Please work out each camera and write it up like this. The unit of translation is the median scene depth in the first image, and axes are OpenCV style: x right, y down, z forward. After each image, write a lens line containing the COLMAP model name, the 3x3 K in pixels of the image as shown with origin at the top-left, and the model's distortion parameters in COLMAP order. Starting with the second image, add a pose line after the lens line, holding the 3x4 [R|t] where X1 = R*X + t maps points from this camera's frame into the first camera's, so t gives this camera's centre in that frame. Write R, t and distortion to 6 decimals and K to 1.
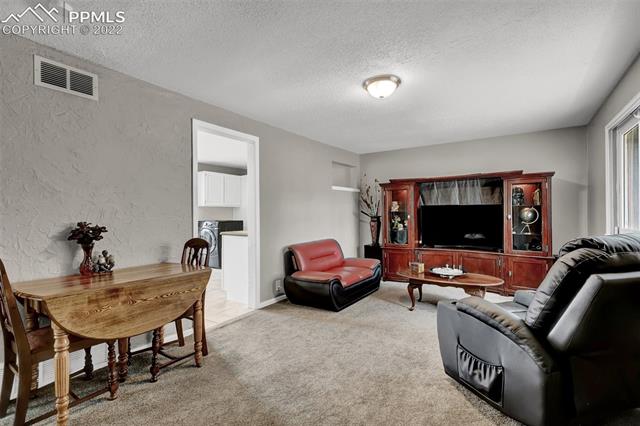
lens RADIAL K [[292.0, 0, 321.8], [0, 292.0, 212.9], [0, 0, 1]] dist [0.004115, -0.001151]
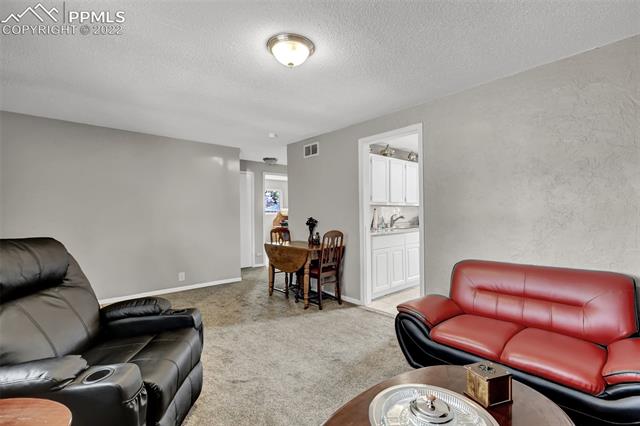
lens RADIAL K [[292.0, 0, 320.2], [0, 292.0, 216.2], [0, 0, 1]] dist [0.004115, -0.001151]
pose [[-0.233523, 0.005327, -0.972337, 1.102910], [0.009015, 0.999954, 0.003314, 0.015577], [0.972310, -0.007991, -0.233560, 1.455223]]
